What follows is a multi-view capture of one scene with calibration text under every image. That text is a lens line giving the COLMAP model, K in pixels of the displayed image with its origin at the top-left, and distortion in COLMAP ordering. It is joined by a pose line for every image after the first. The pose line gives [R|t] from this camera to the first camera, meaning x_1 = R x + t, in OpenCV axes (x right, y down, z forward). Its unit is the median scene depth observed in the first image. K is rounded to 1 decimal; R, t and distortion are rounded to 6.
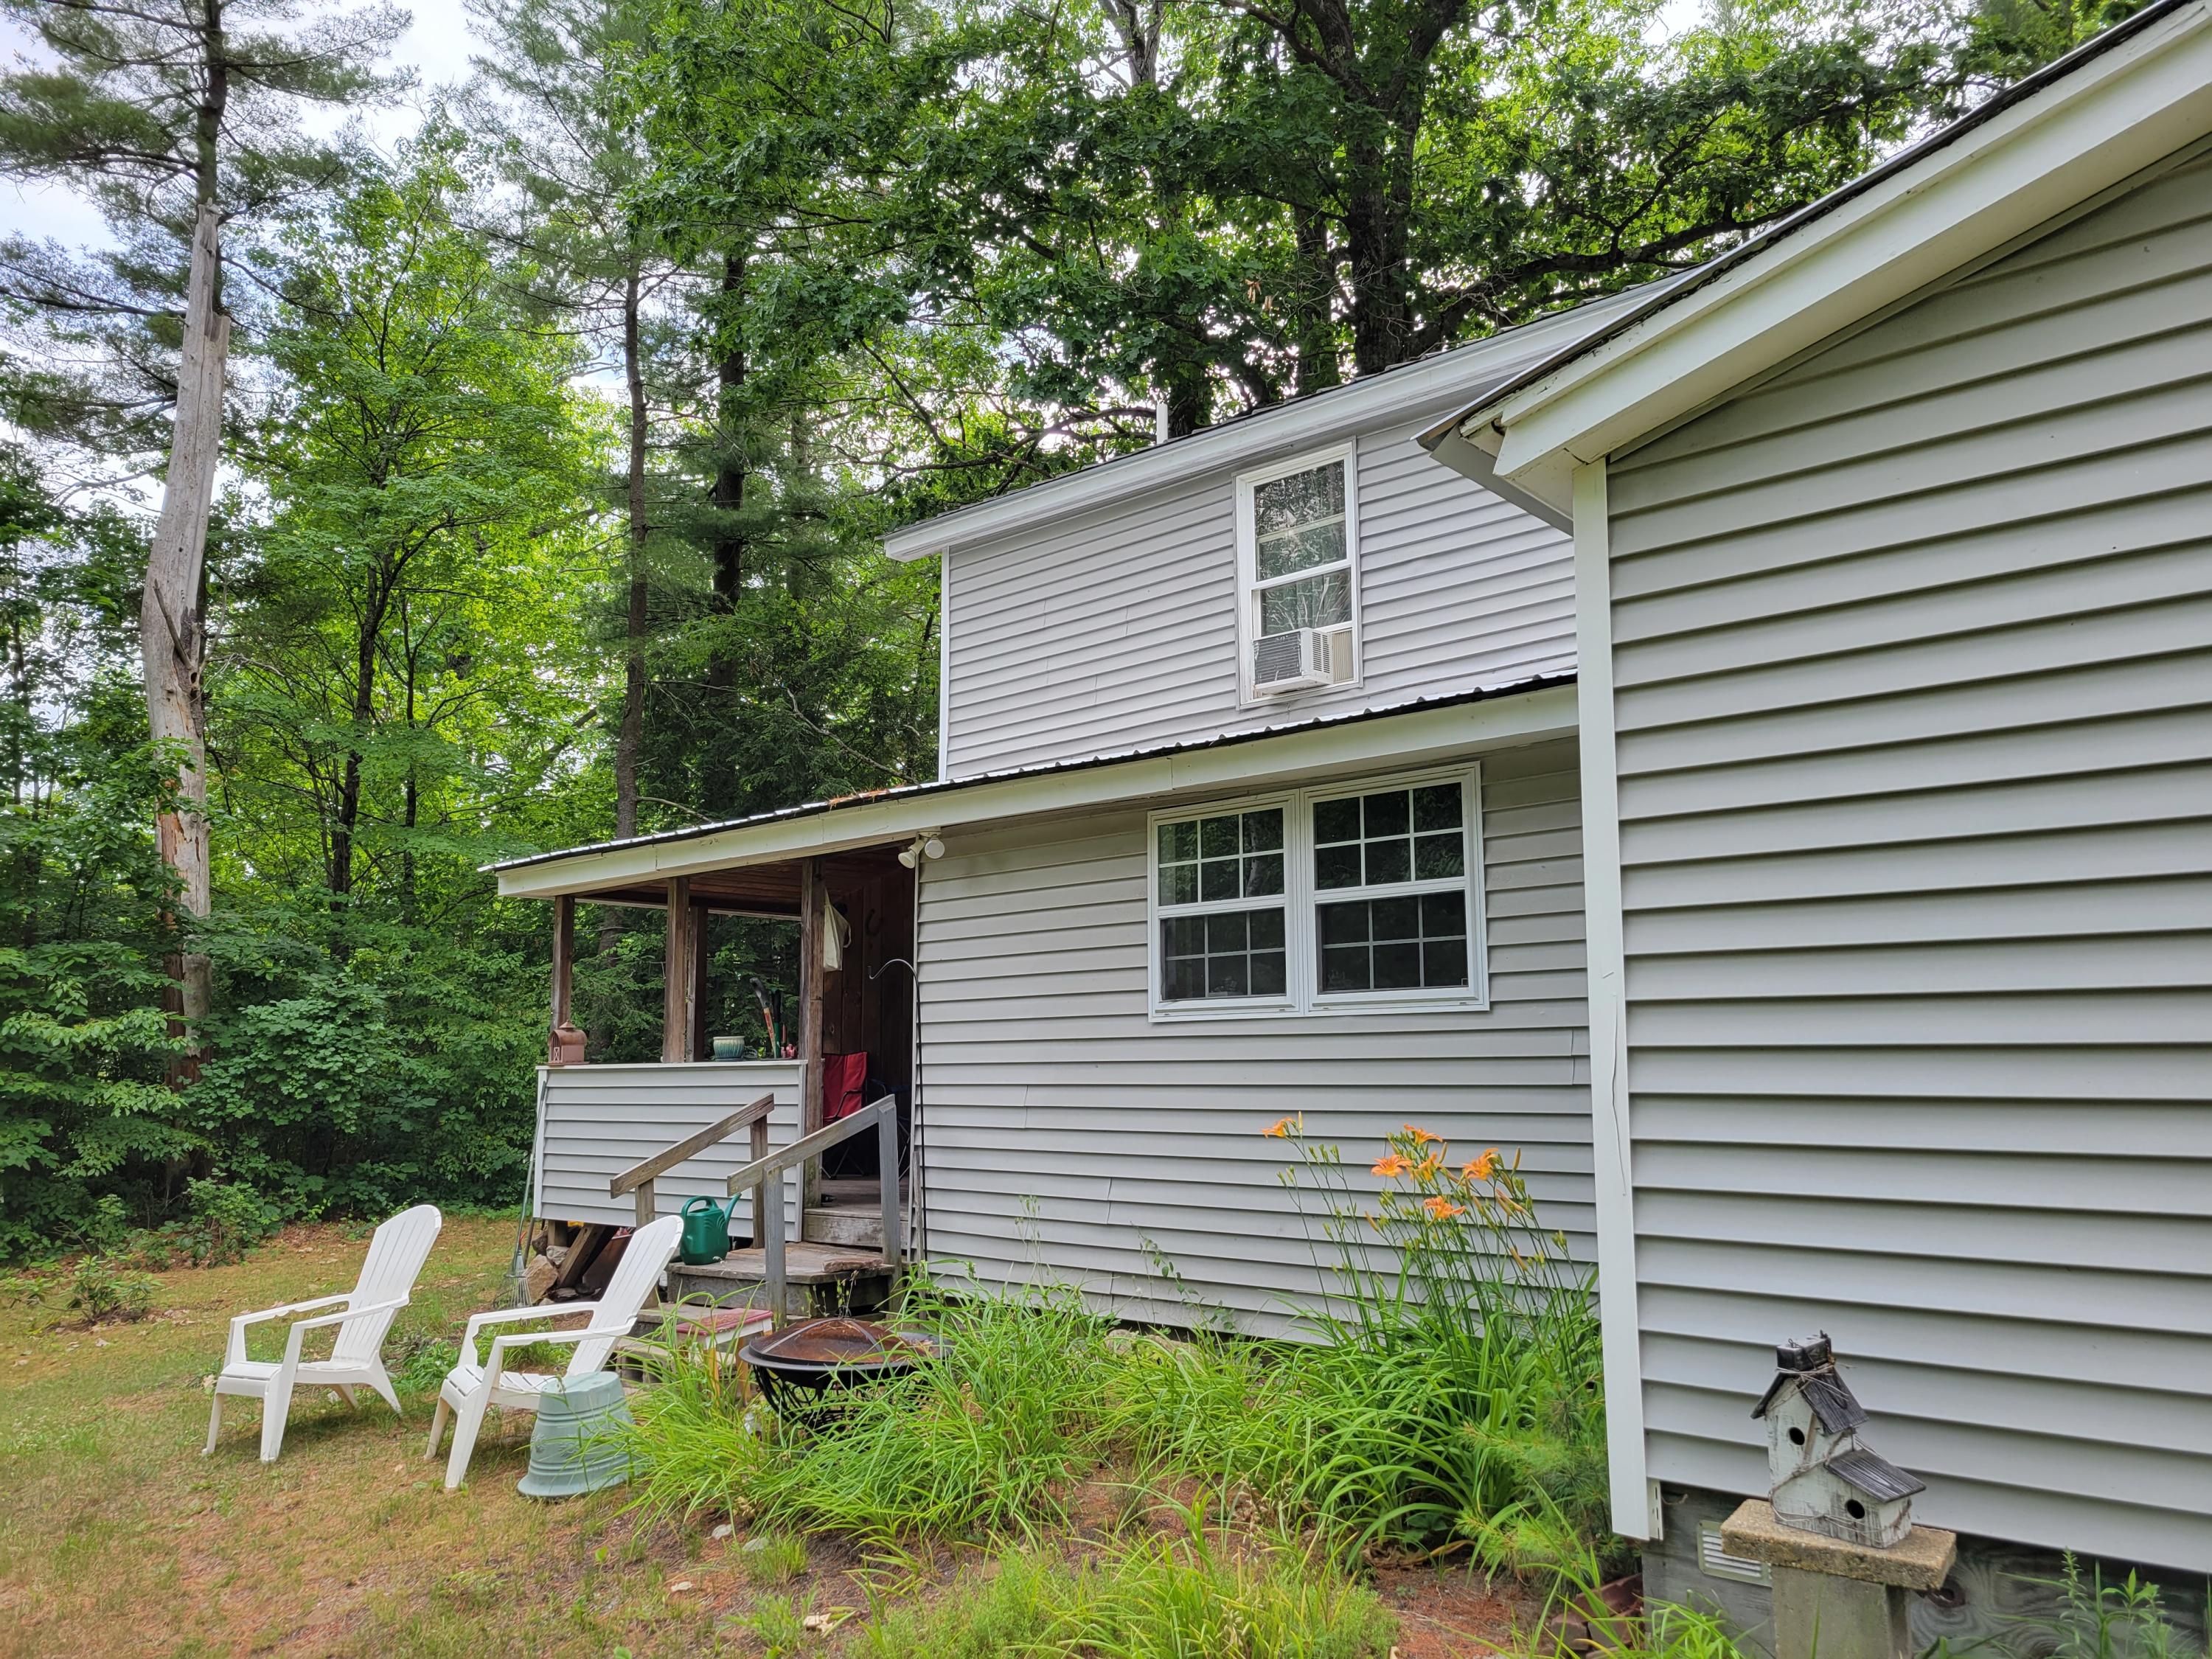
lens RADIAL K [[1670.6, 0, 1106.0], [0, 1670.6, 829.5], [0, 0, 1]] dist [0.056711, -0.035327]
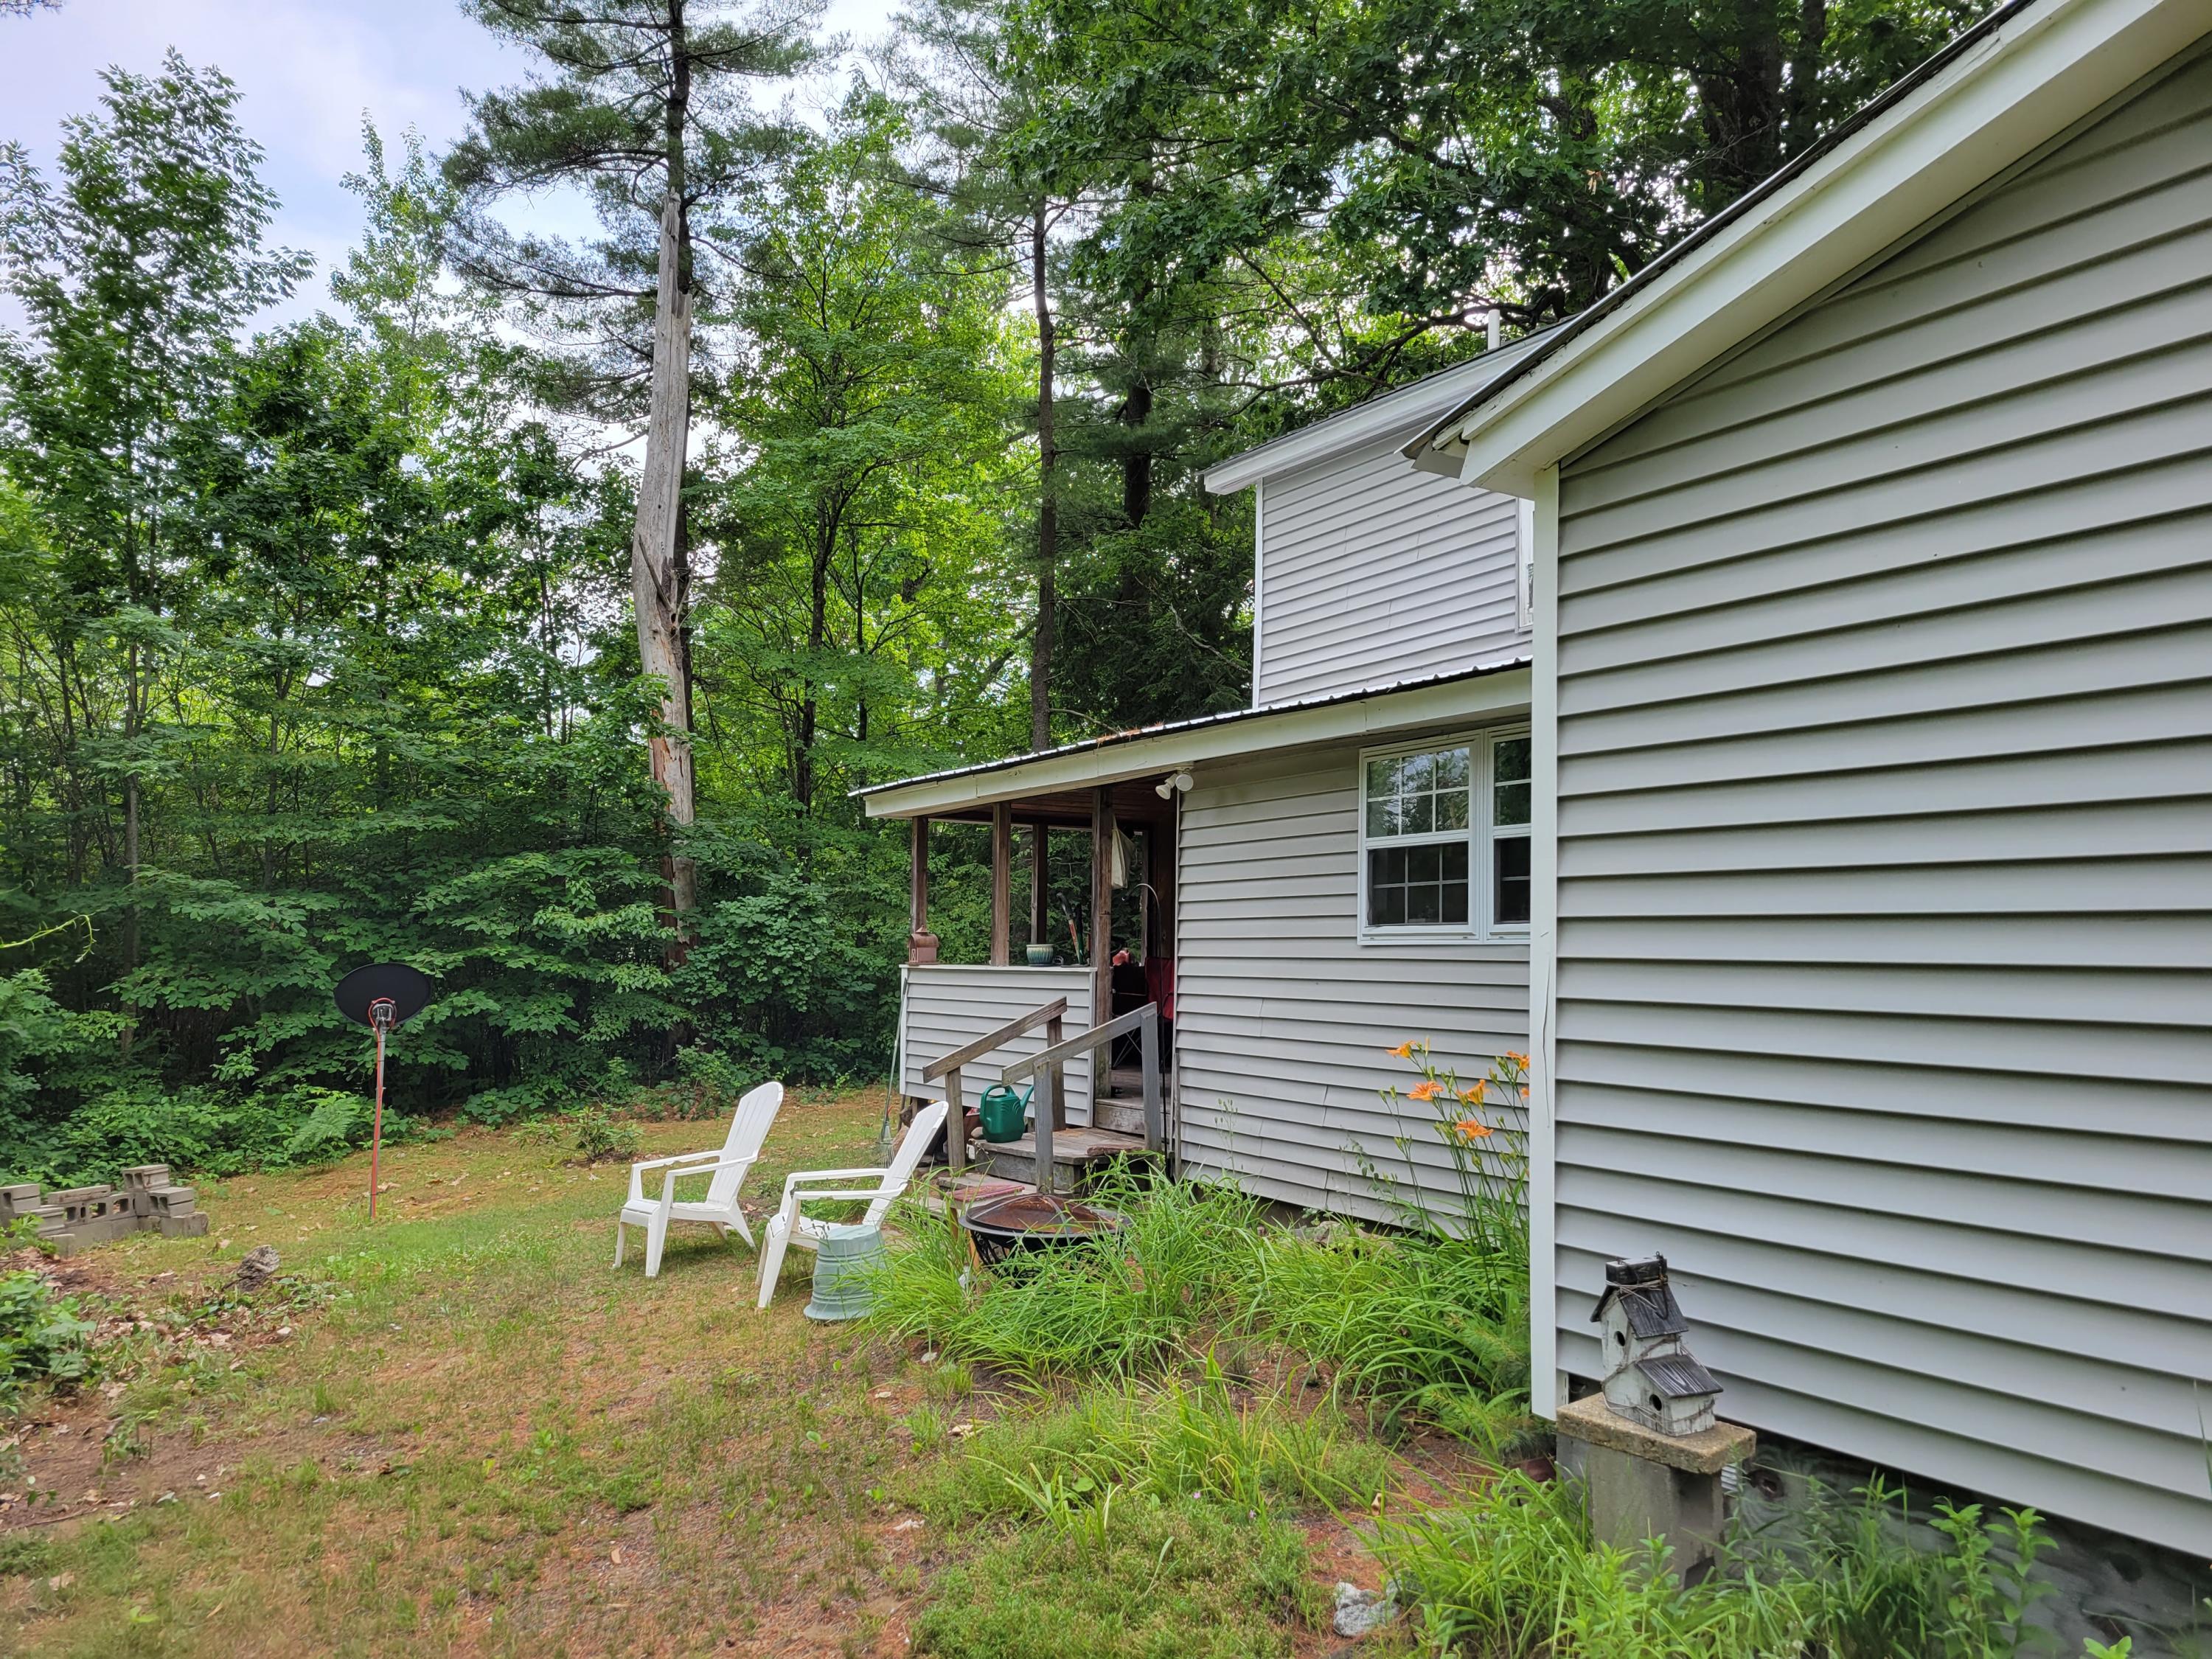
lens RADIAL K [[1690.5, 0, 1106.1], [0, 1690.5, 839.1], [0, 0, 1]] dist [0.050164, -0.008652]
pose [[0.958521, -0.001530, -0.285019, 0.090040], [0.022633, 0.997236, 0.070761, -0.016956], [0.284123, -0.074277, 0.955906, -0.044067]]
